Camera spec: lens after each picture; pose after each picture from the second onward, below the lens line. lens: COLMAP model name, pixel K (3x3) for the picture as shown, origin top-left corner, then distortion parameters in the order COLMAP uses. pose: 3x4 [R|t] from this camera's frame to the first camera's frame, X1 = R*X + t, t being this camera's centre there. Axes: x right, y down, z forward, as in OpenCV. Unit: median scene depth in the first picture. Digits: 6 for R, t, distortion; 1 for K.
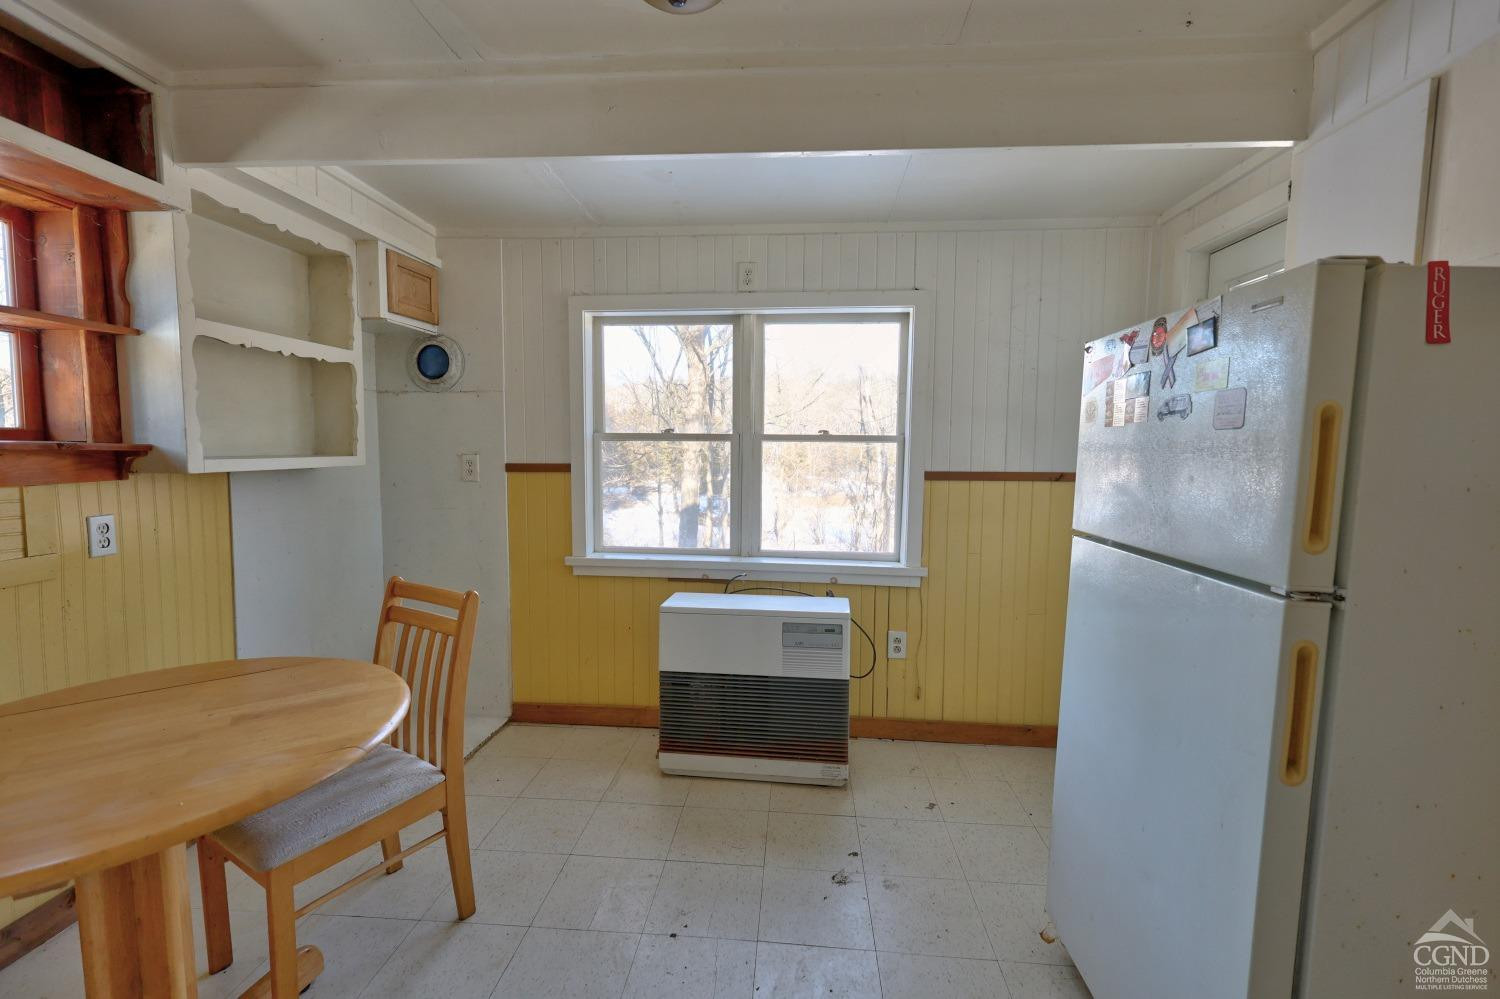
lens RADIAL K [[651.2, 0, 755.4], [0, 651.2, 496.4], [0, 0, 1]] dist [0.007447, 0.000081]
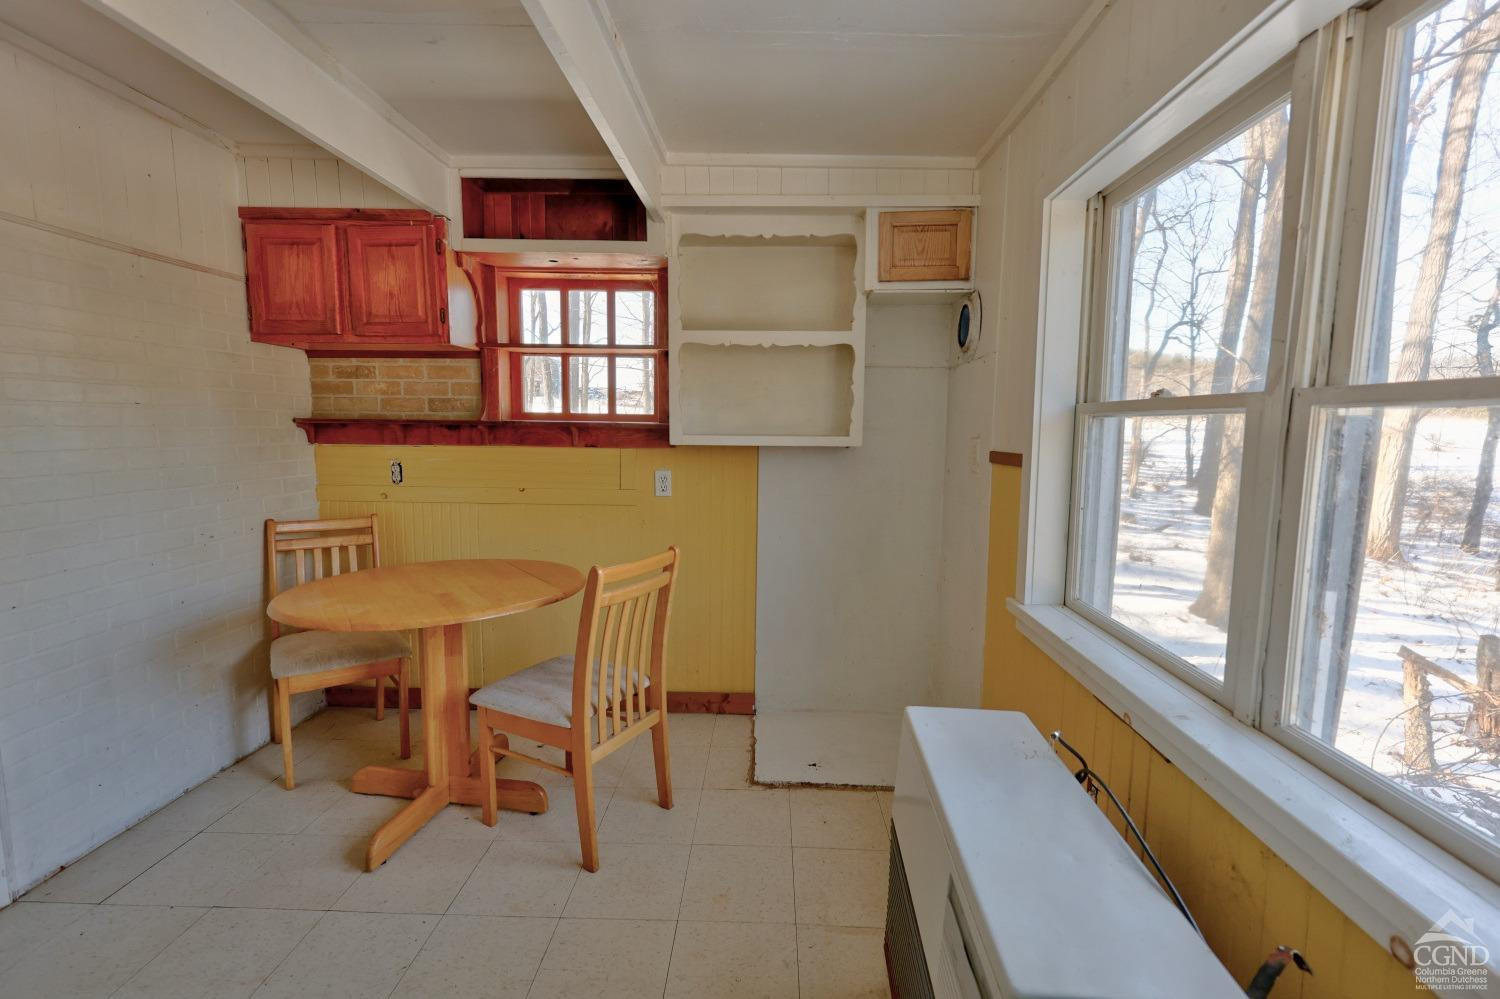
lens RADIAL K [[651.2, 0, 755.4], [0, 651.2, 496.4], [0, 0, 1]] dist [0.007447, 0.000081]
pose [[0.044583, 0.099130, -0.994075, 0.548883], [-0.089590, 0.991452, 0.094850, -0.075558], [0.994980, 0.084831, 0.053083, 1.146445]]
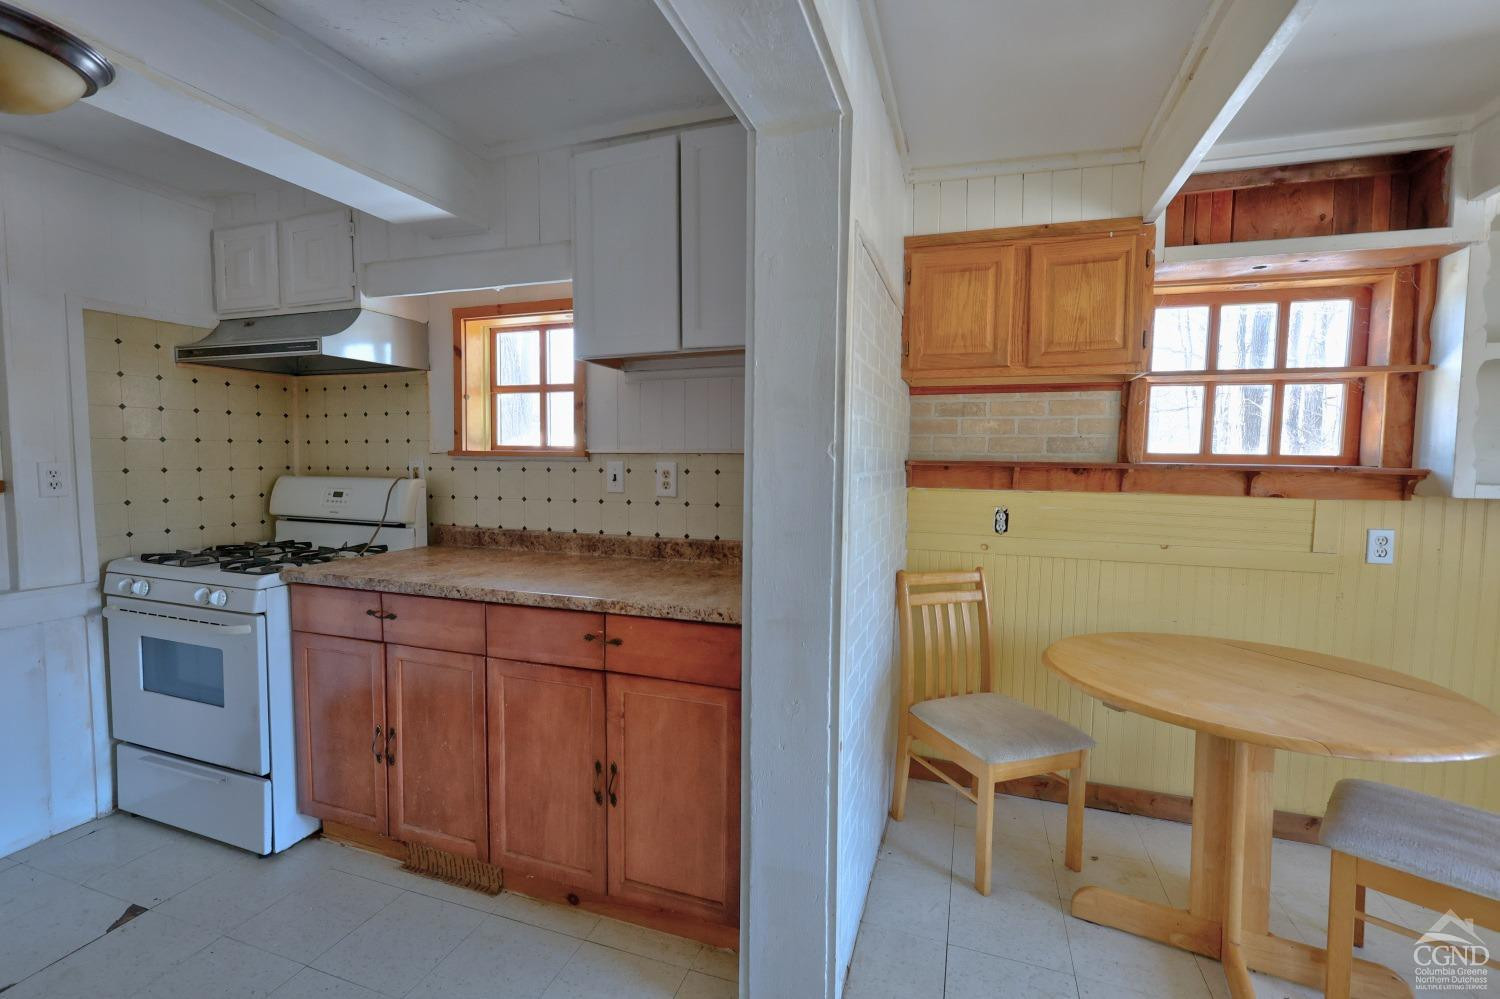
lens RADIAL K [[651.2, 0, 755.4], [0, 651.2, 496.4], [0, 0, 1]] dist [0.007447, 0.000081]
pose [[-0.250902, 0.045416, -0.966946, 0.416316], [-0.092708, 0.993180, 0.070704, -0.008423], [0.963563, 0.107384, -0.244981, 0.202777]]
